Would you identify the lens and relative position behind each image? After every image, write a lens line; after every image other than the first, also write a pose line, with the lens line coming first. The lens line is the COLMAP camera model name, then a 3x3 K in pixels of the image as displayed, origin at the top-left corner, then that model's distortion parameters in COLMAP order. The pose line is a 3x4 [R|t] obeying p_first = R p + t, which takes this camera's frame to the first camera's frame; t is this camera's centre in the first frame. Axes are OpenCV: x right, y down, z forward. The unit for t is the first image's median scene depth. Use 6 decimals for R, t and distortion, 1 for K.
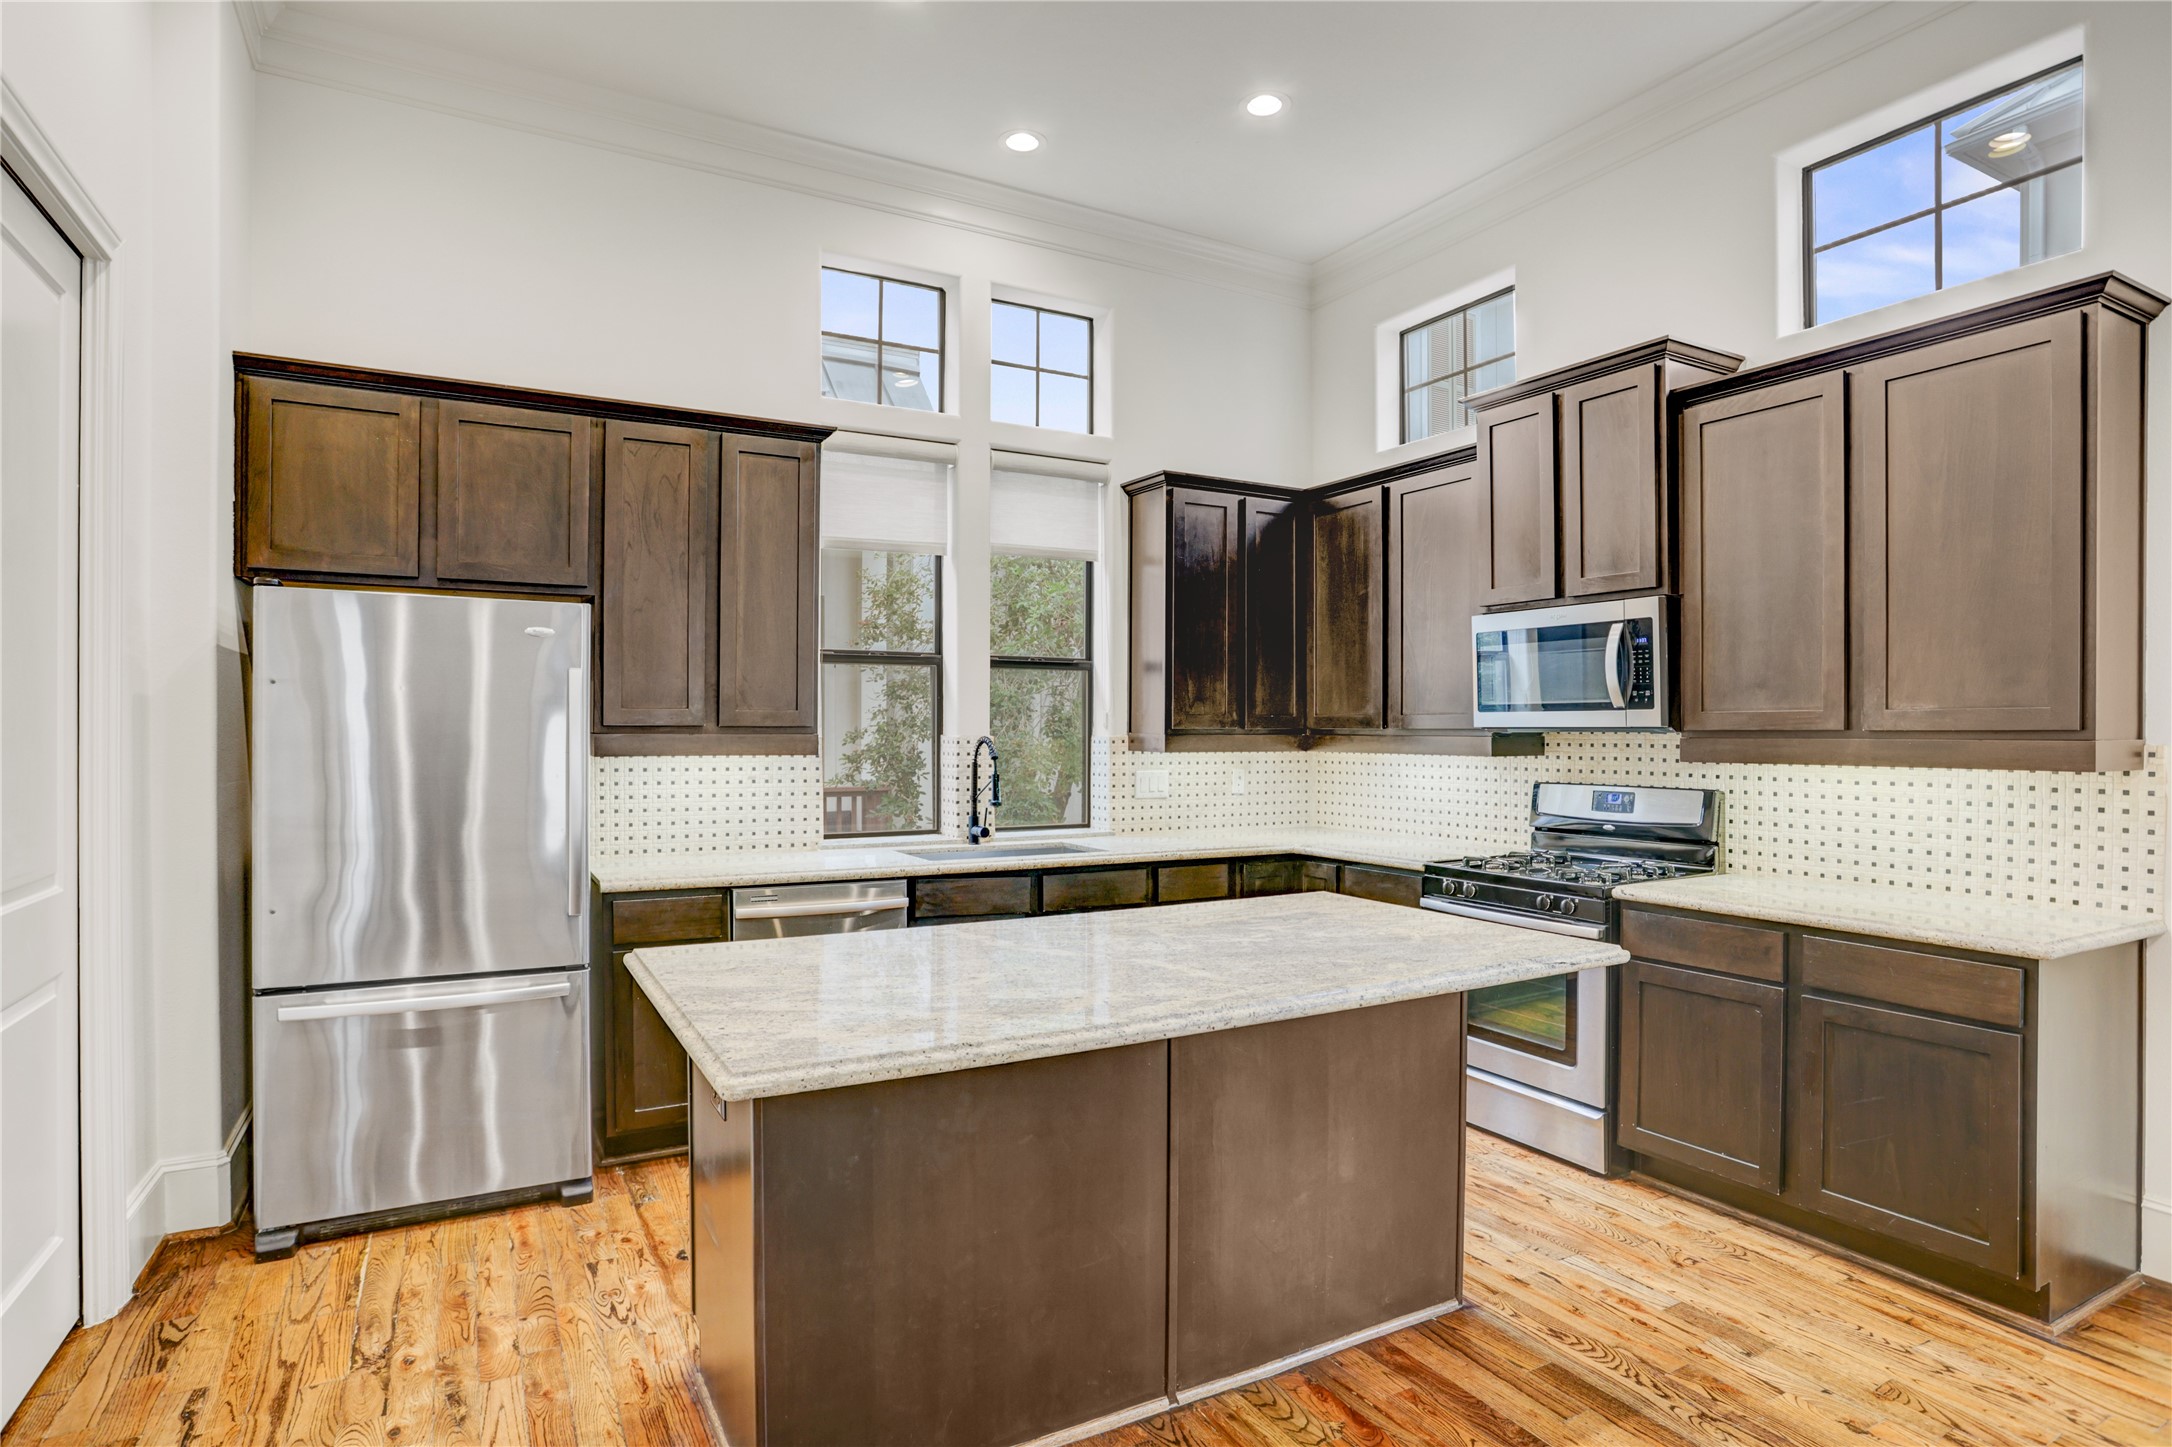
lens RADIAL K [[1147.3, 0, 1108.8], [0, 1147.3, 735.7], [0, 0, 1]] dist [-0.037964, 0.017090]
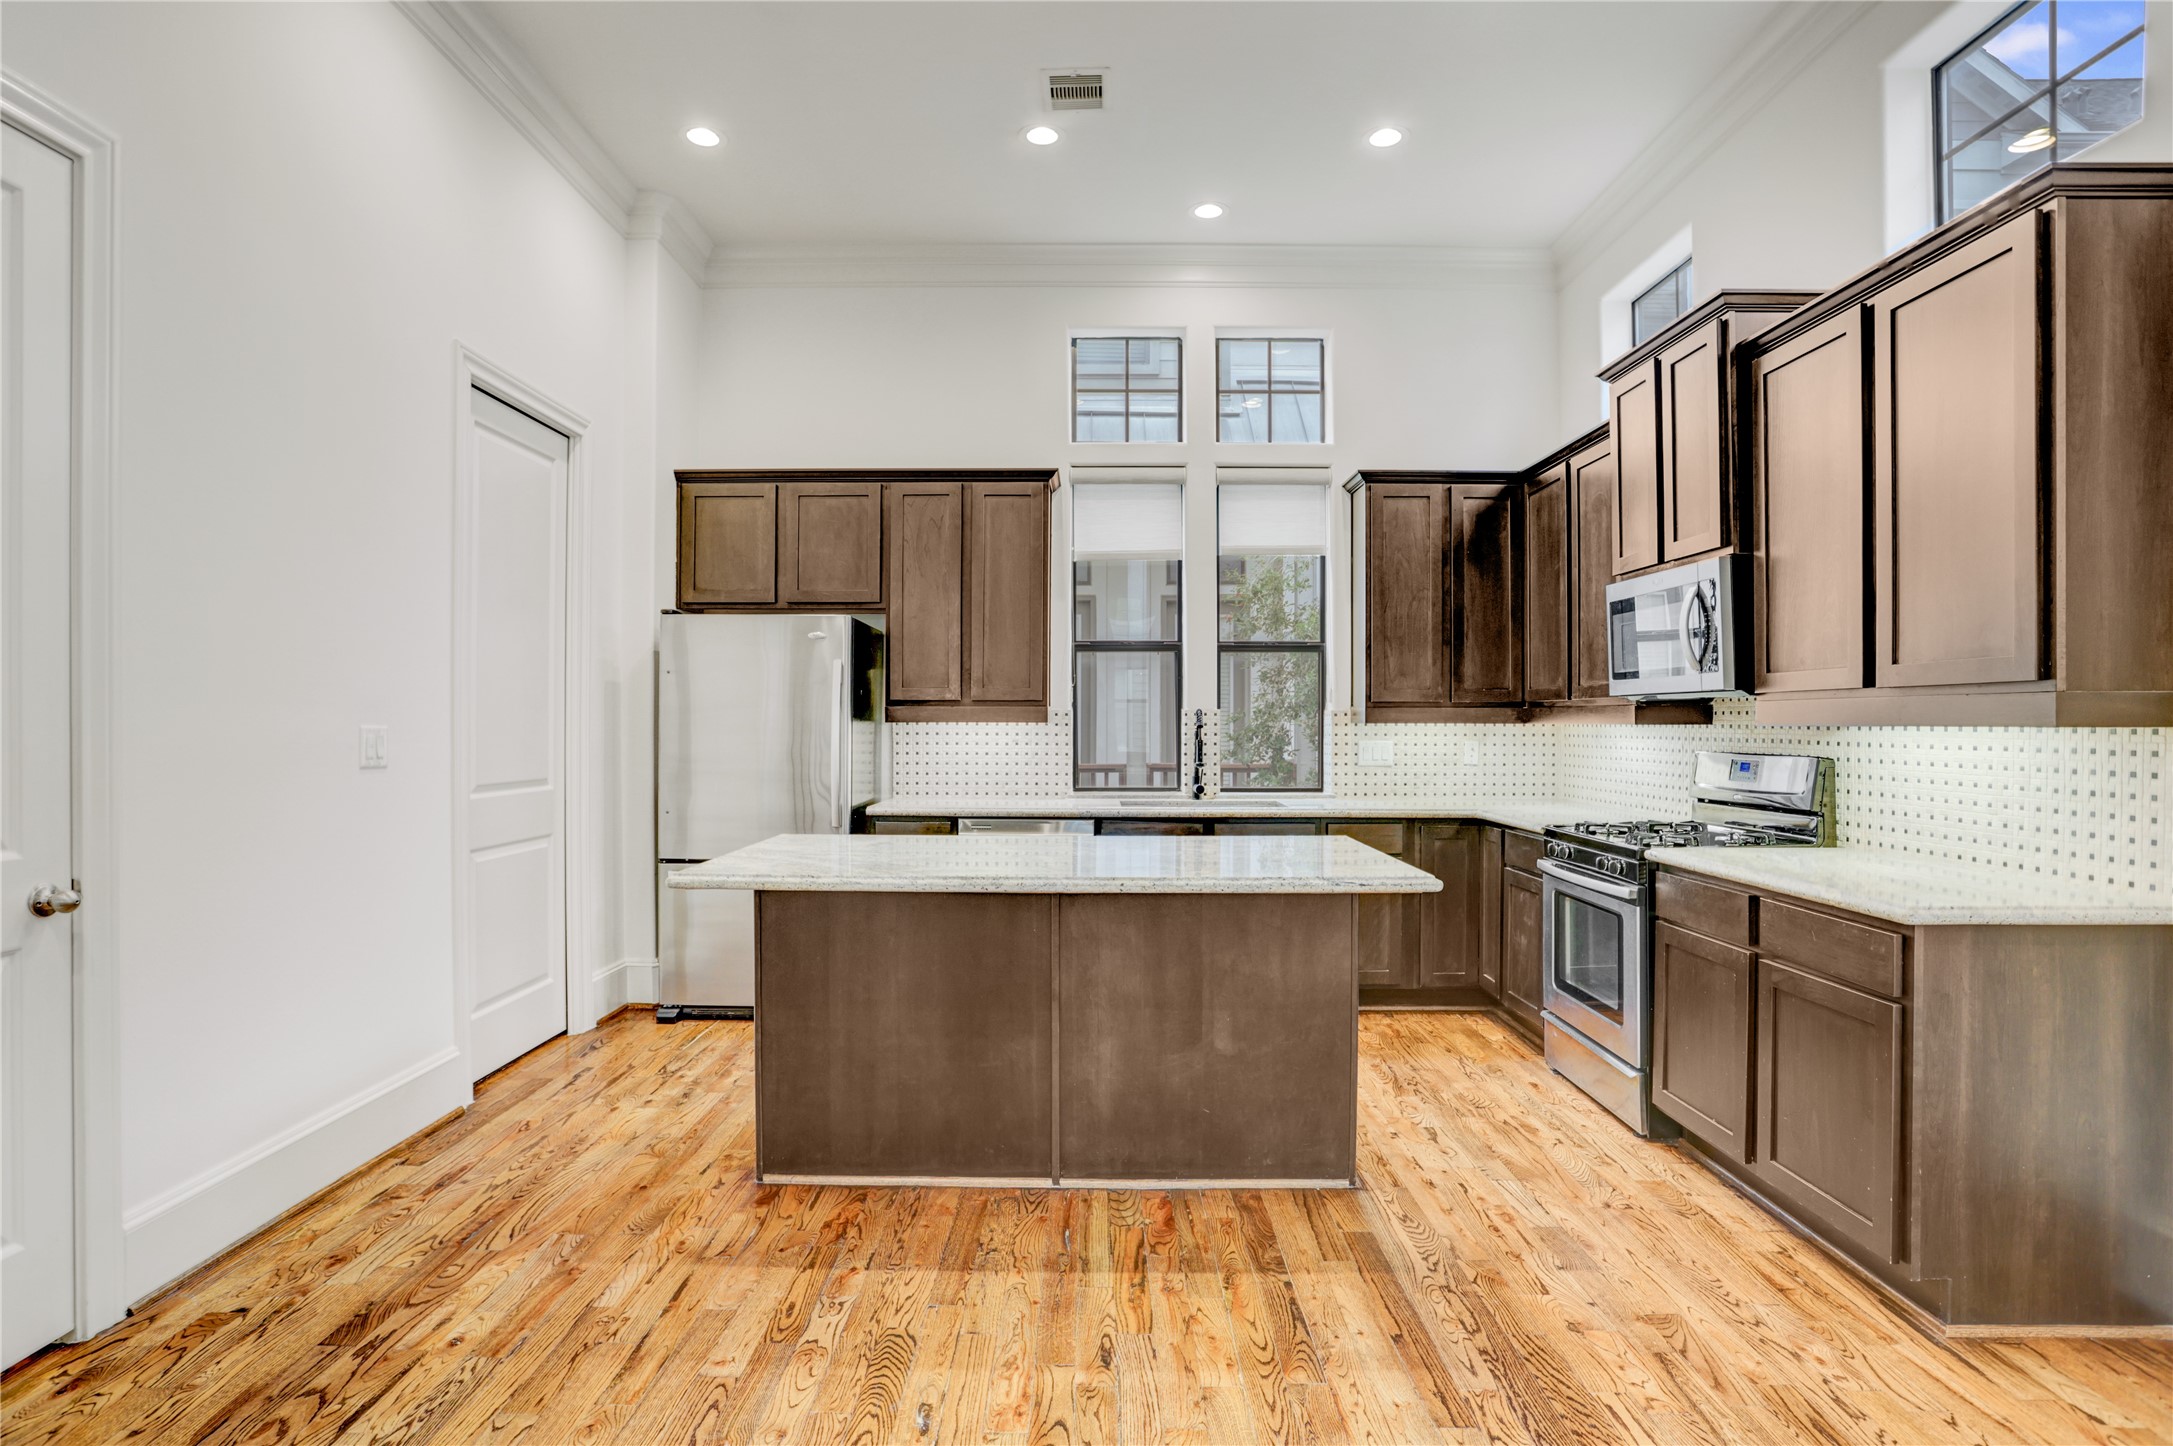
lens RADIAL K [[1147.8, 0, 1108.2], [0, 1147.8, 713.8], [0, 0, 1]] dist [-0.037964, 0.017090]
pose [[0.870217, -0.004164, -0.492652, 0.502180], [-0.002330, 0.999918, -0.012568, 0.026112], [0.492664, 0.012084, 0.870136, -0.105688]]
